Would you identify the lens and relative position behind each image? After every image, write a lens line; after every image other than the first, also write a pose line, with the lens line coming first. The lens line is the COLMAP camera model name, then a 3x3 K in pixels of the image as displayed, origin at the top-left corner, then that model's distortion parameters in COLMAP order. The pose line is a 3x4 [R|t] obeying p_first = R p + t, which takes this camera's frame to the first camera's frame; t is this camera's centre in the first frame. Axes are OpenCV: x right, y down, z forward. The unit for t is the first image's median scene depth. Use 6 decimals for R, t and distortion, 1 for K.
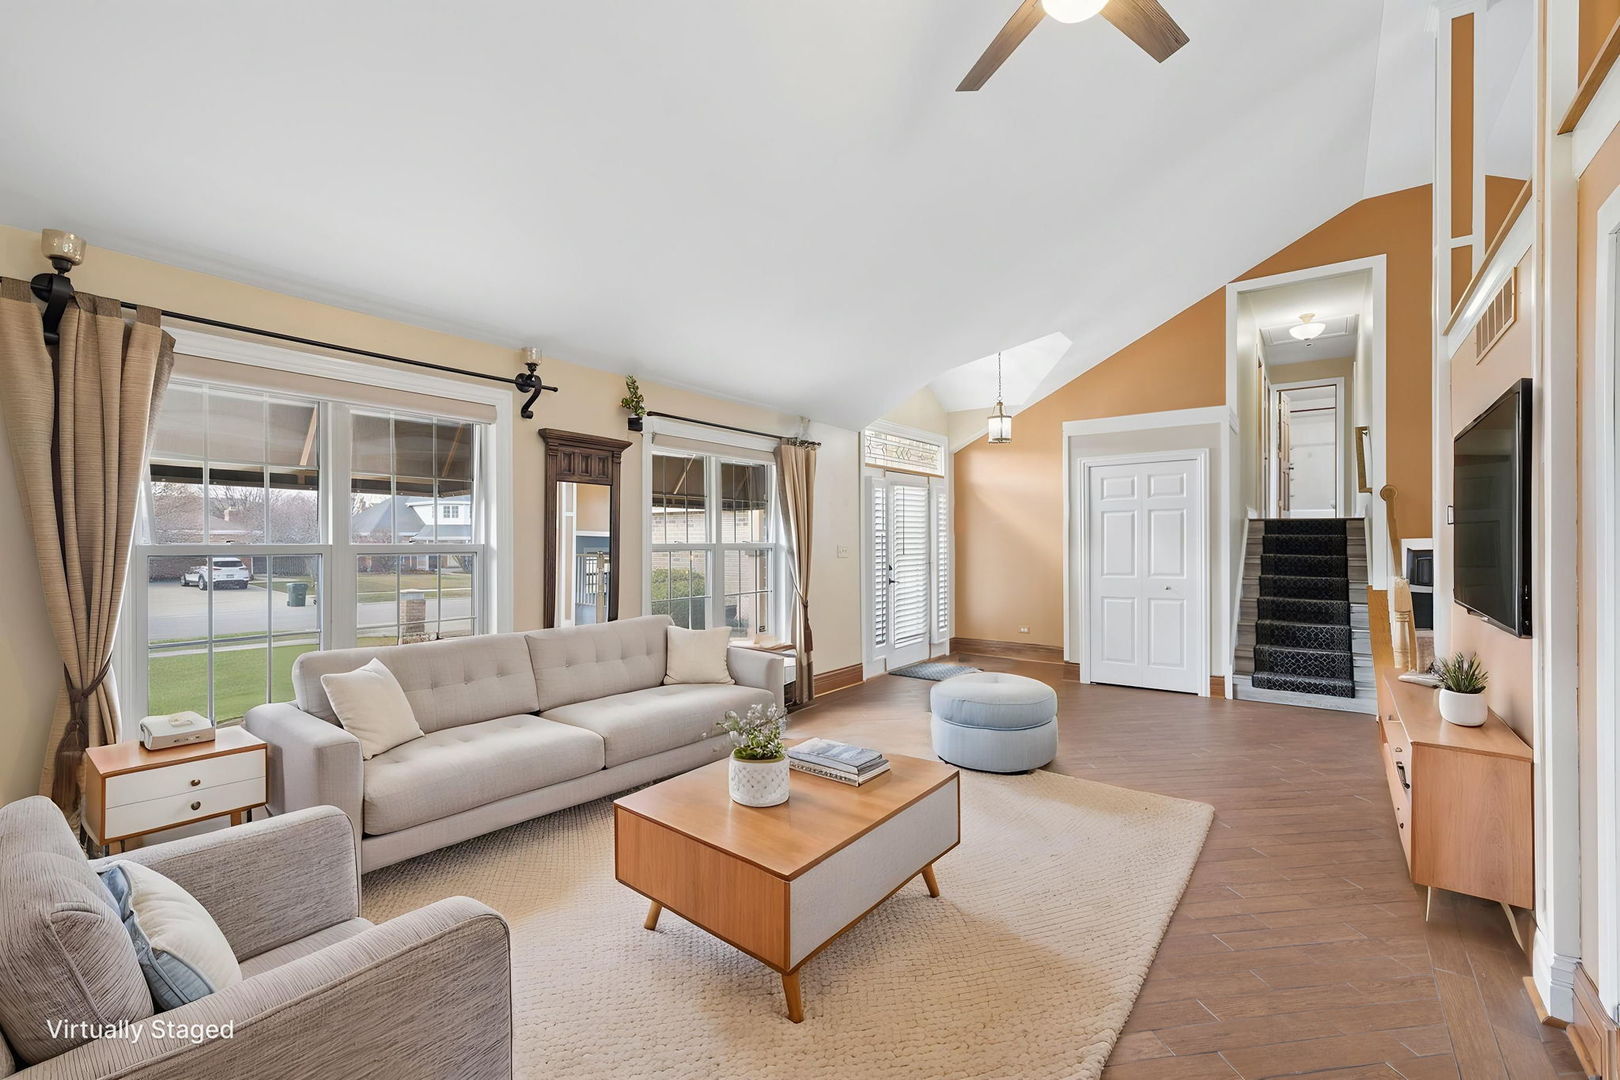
lens RADIAL K [[688.4, 0, 806.9], [0, 688.4, 537.9], [0, 0, 1]] dist [-0.011483, 0.010612]
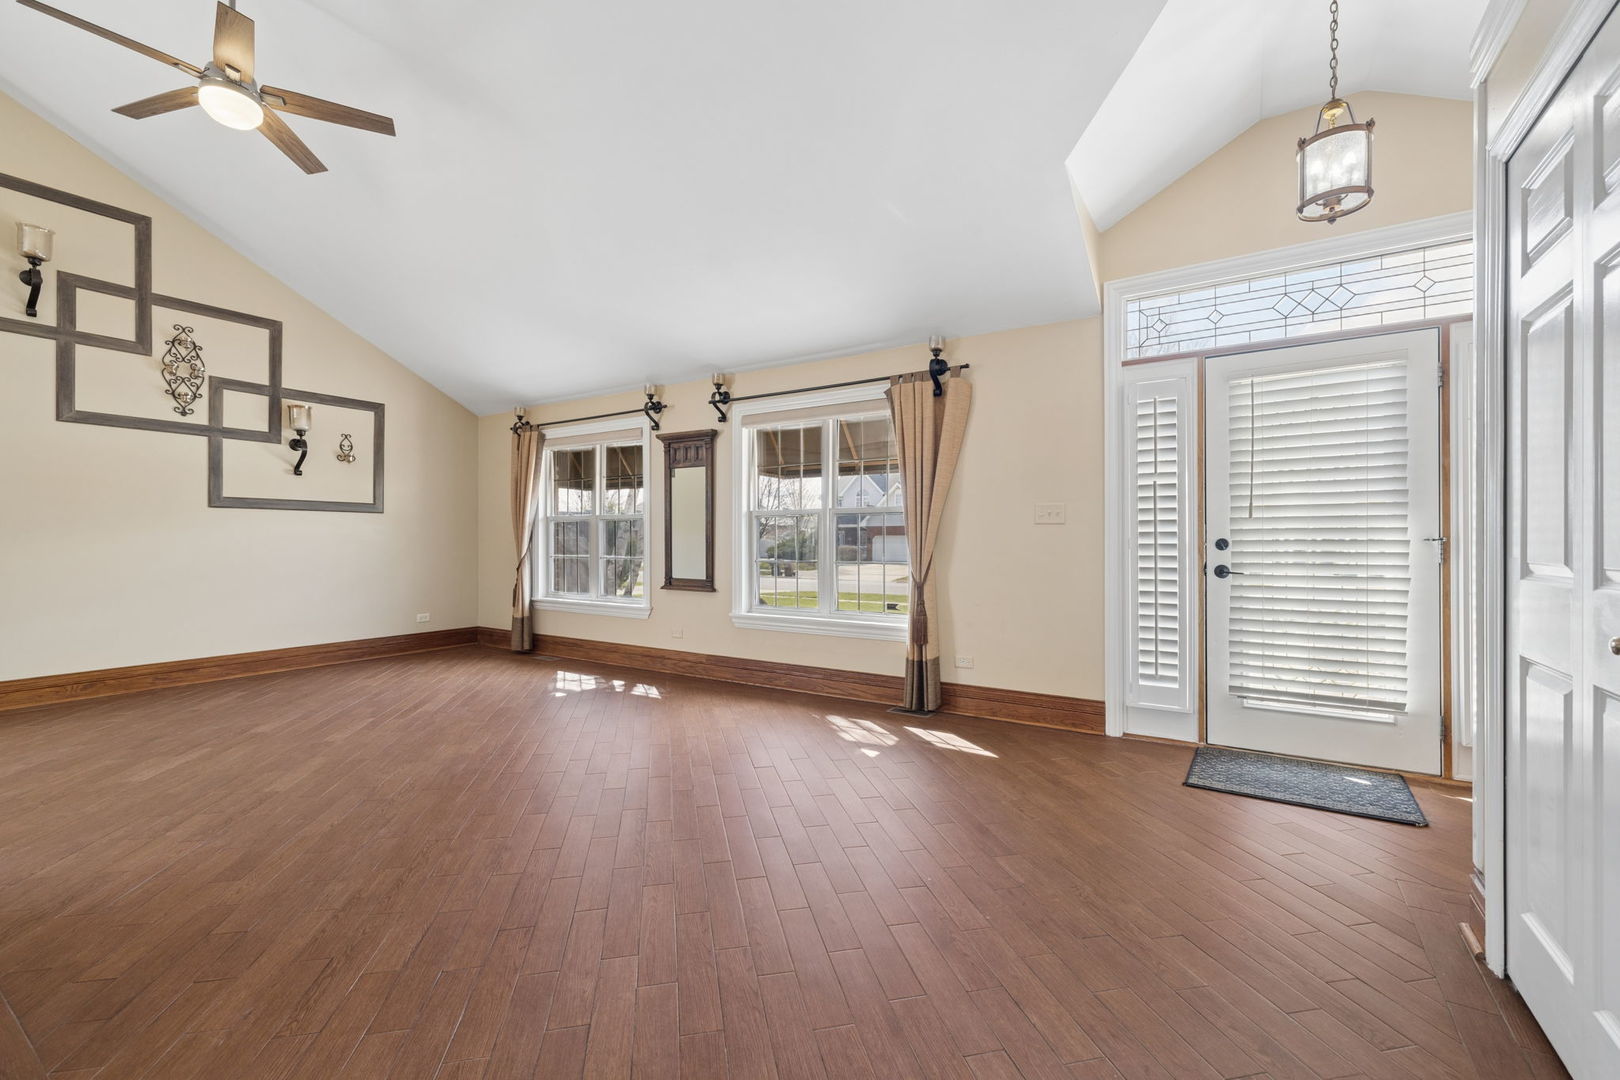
lens RADIAL K [[688.4, 0, 806.9], [0, 688.4, 537.9], [0, 0, 1]] dist [-0.011483, 0.010612]
pose [[0.076855, 0.001158, -0.997042, 0.938057], [0.009490, 0.999953, 0.001893, 0.053142], [0.996997, -0.009607, 0.076841, 1.006599]]
